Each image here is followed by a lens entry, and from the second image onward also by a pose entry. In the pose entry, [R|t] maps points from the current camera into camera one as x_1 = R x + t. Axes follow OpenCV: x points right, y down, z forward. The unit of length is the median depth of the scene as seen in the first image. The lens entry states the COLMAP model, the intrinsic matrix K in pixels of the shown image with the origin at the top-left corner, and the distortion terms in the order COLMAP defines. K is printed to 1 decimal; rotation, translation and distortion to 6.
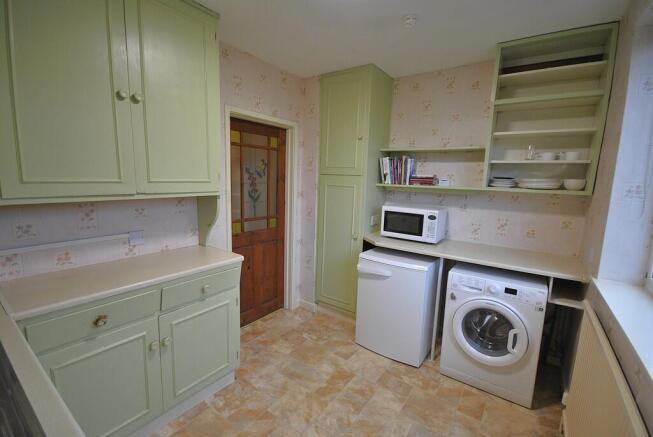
lens RADIAL K [[287.8, 0, 327.2], [0, 287.8, 219.0], [0, 0, 1]] dist [-0.000271, -0.000924]
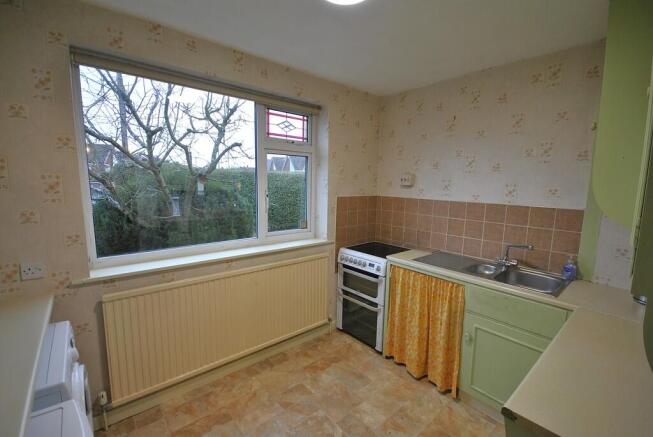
lens RADIAL K [[287.8, 0, 326.6], [0, 287.8, 218.7], [0, 0, 1]] dist [-0.000271, -0.000924]
pose [[-0.967605, -0.087834, 0.236697, 0.145372], [-0.018465, 0.959640, 0.280624, -0.240191], [-0.251792, 0.267163, -0.930174, 1.426000]]
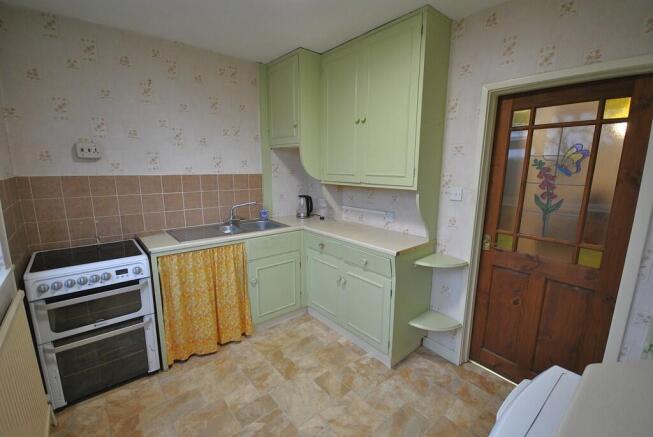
lens RADIAL K [[287.8, 0, 331.2], [0, 287.8, 218.3], [0, 0, 1]] dist [-0.000271, -0.000924]
pose [[-0.246861, 0.135193, -0.959574, 0.788001], [-0.160009, 0.970942, 0.177958, -0.137404], [0.955749, 0.197472, -0.218055, 1.102161]]
